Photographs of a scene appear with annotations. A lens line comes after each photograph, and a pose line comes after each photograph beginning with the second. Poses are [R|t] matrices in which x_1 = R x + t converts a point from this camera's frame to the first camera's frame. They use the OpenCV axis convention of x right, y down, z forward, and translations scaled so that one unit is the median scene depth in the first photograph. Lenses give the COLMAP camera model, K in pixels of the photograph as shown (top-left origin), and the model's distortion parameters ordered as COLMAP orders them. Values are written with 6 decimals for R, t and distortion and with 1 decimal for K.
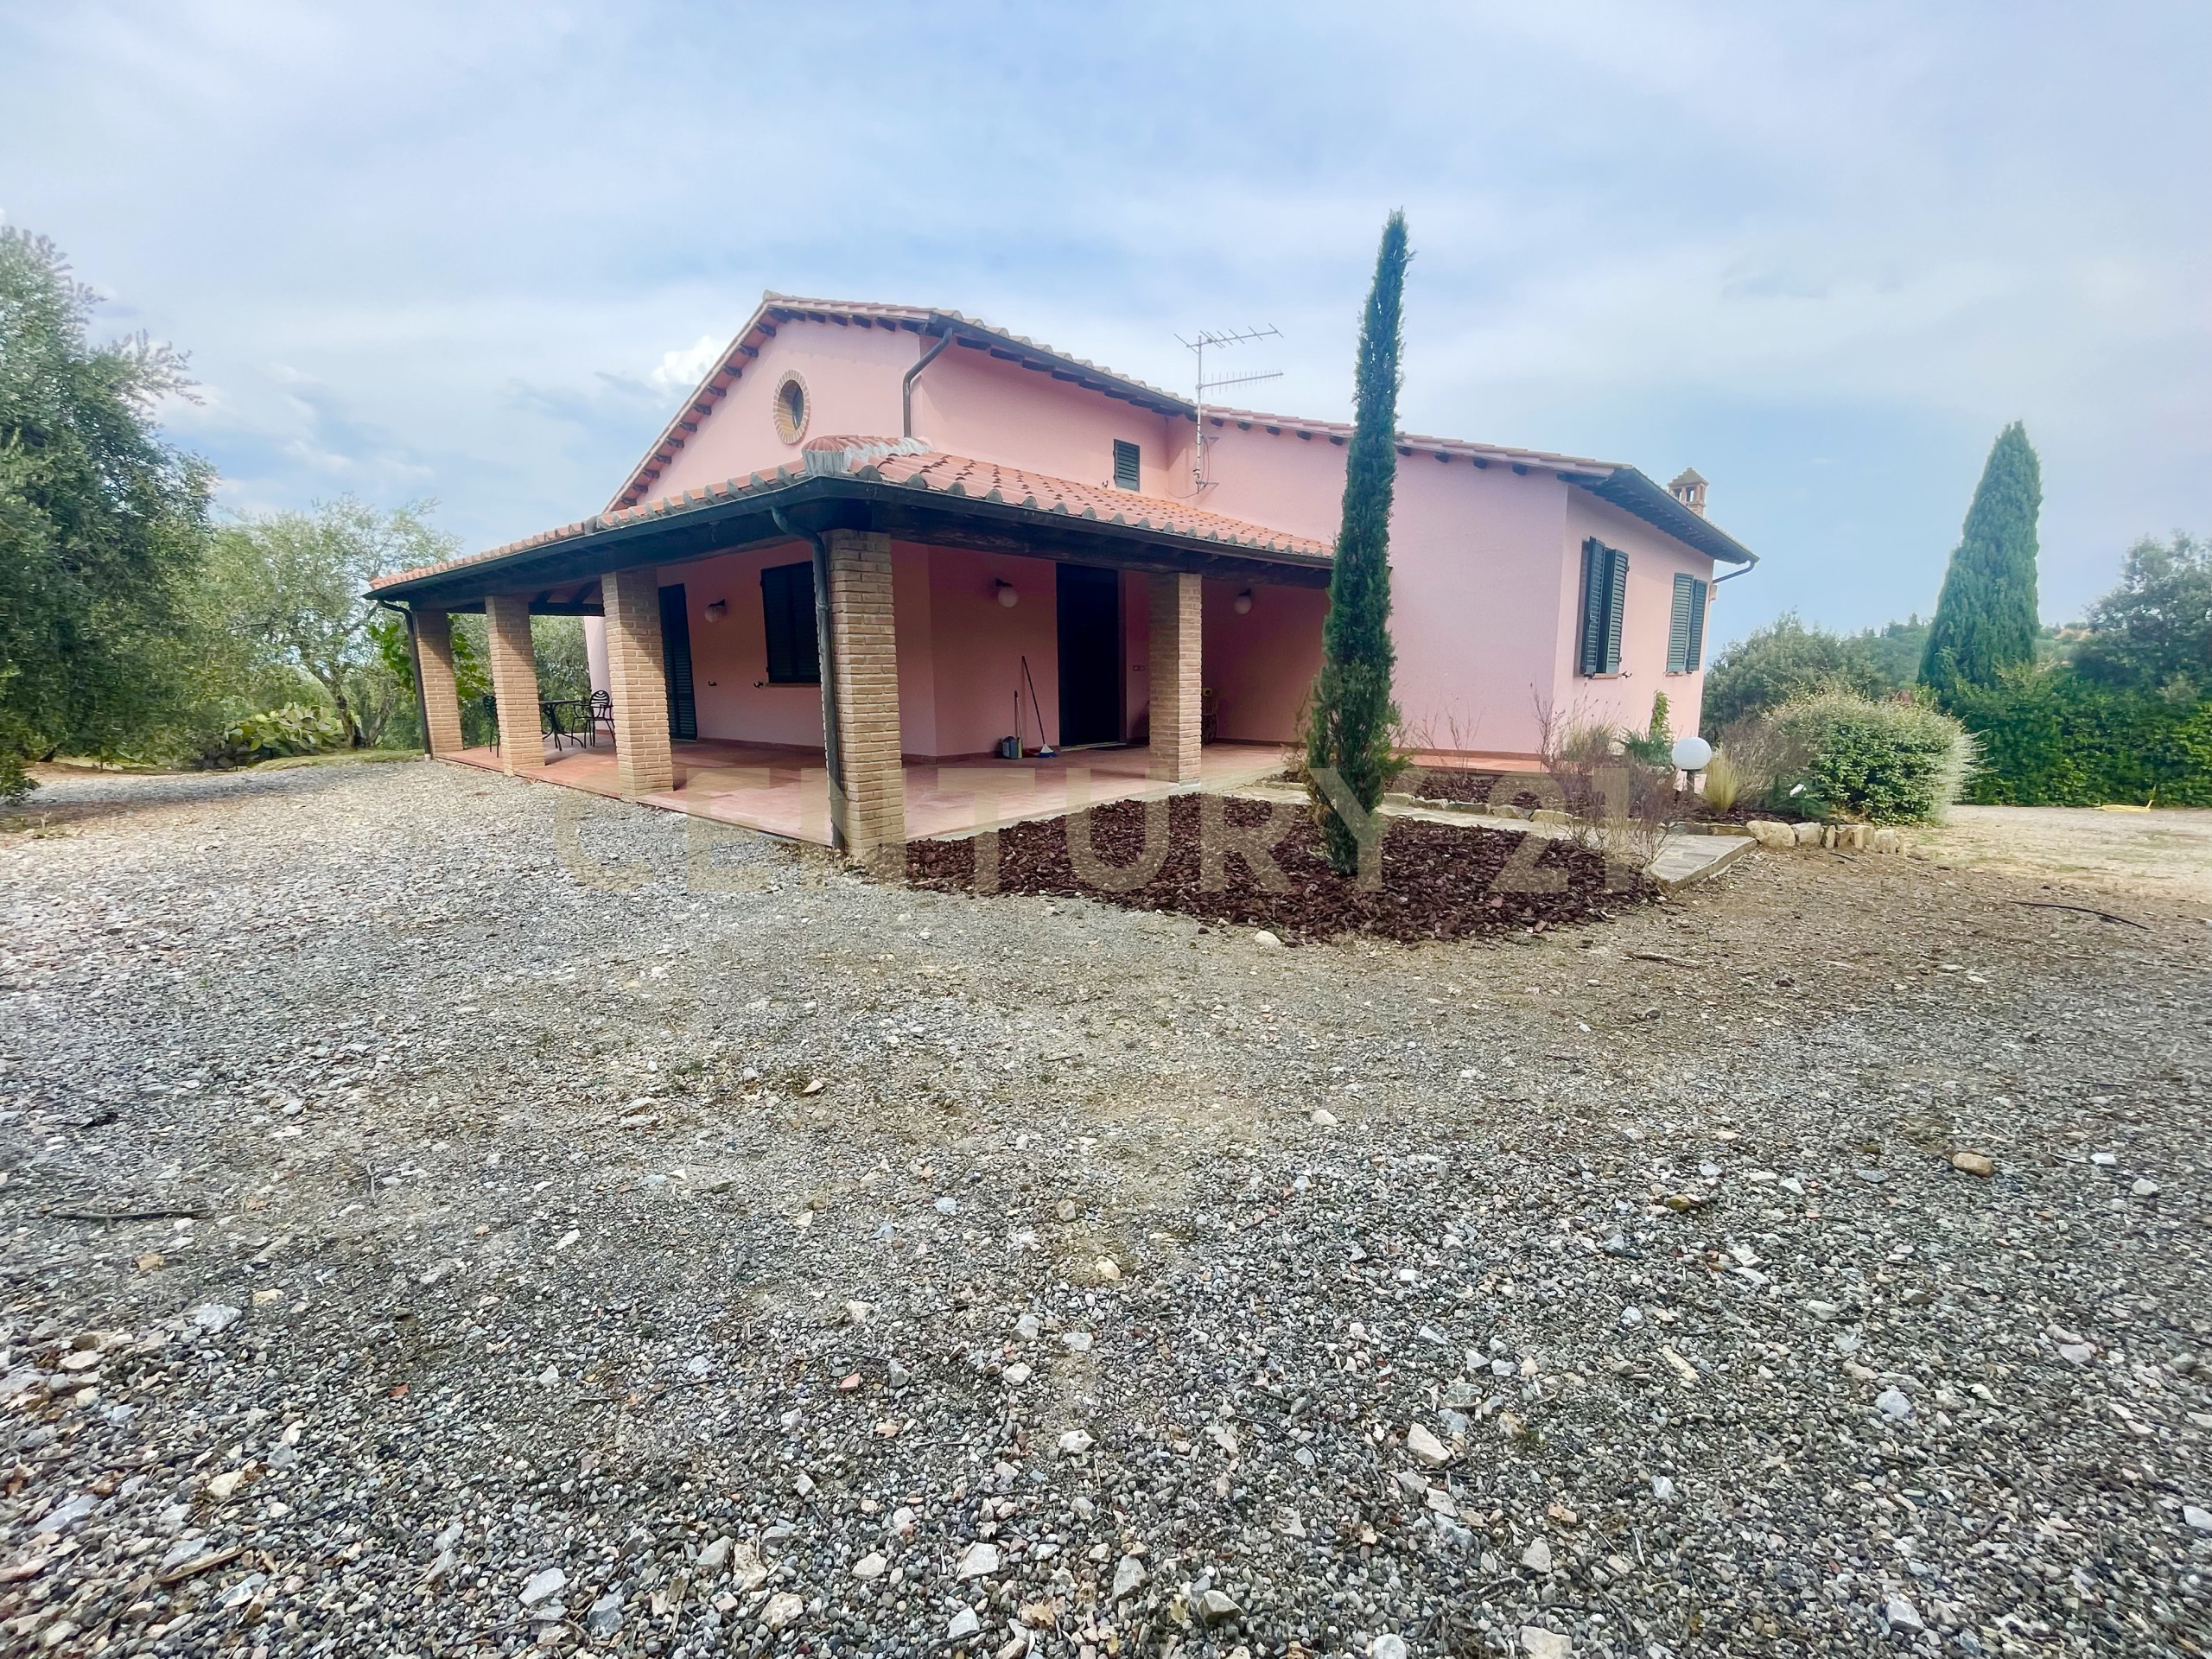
lens RADIAL K [[892.7, 0, 1106.6], [0, 892.7, 827.8], [0, 0, 1]] dist [-0.002119, 0.000517]
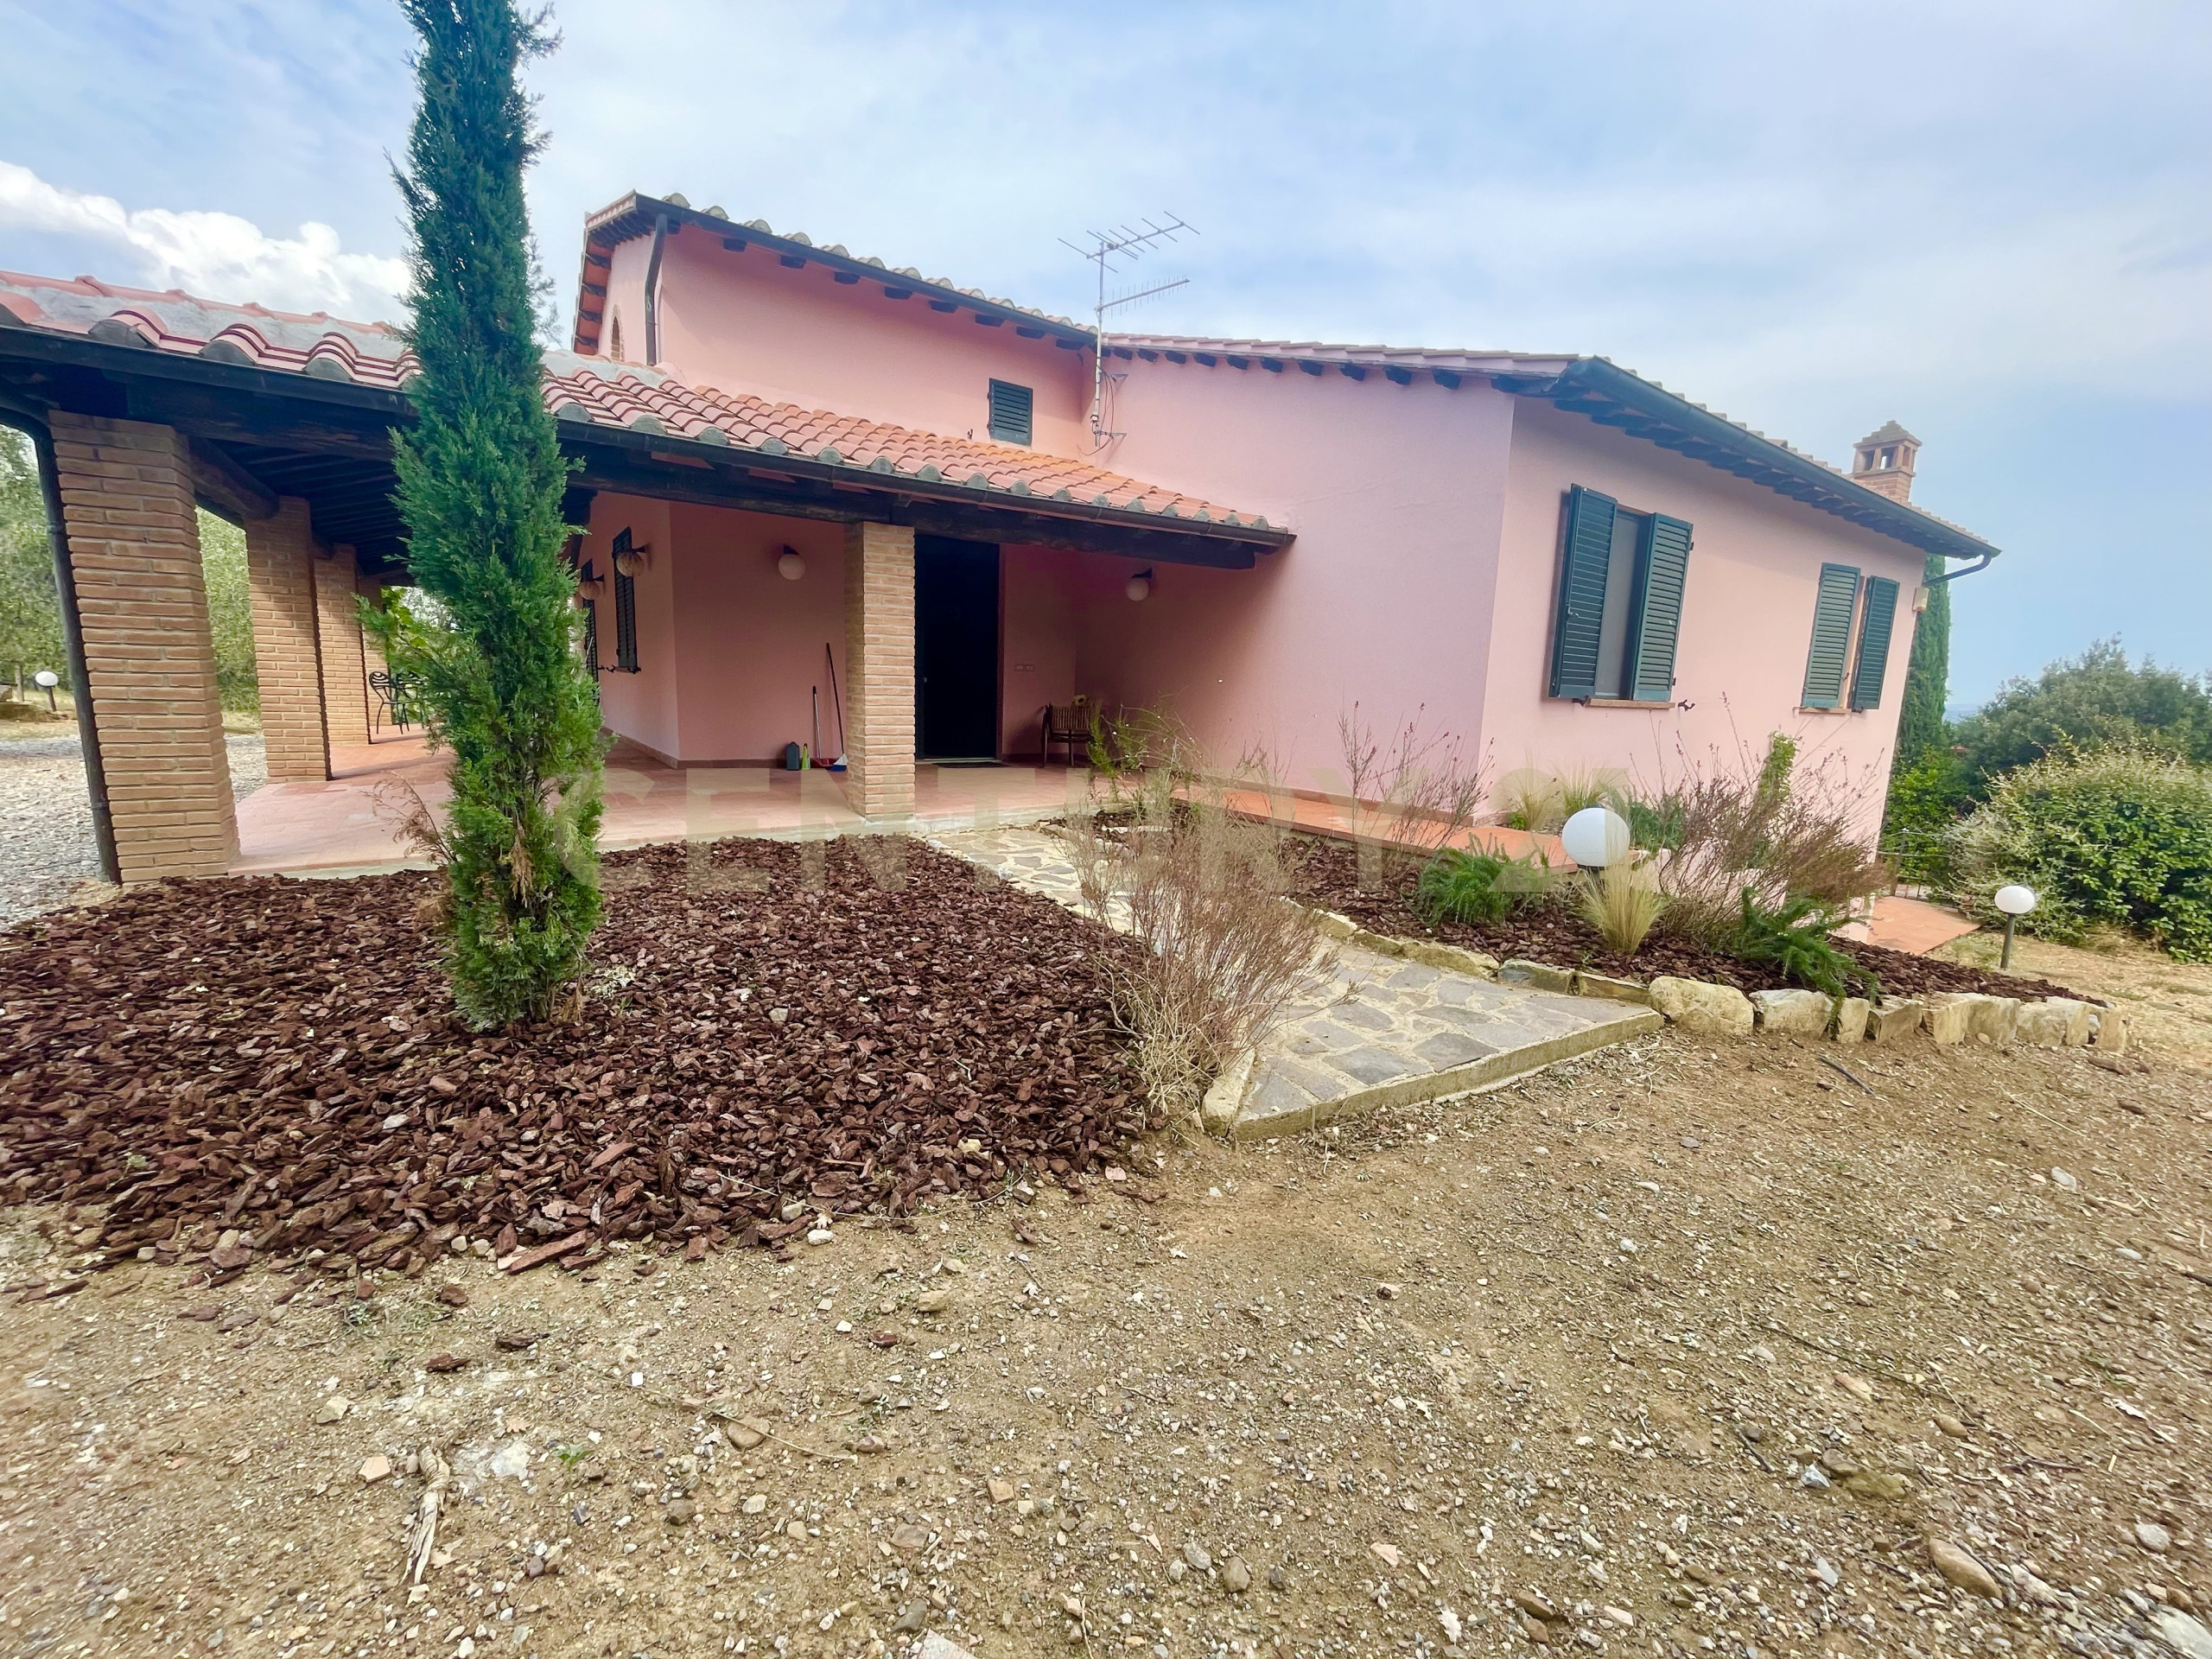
lens RADIAL K [[892.7, 0, 1100.2], [0, 892.7, 828.2], [0, 0, 1]] dist [-0.002119, 0.000517]
pose [[0.971926, 0.080287, -0.221164, 0.236639], [-0.083351, 0.996510, -0.004542, -0.030045], [0.220027, 0.022849, 0.975226, 0.191155]]
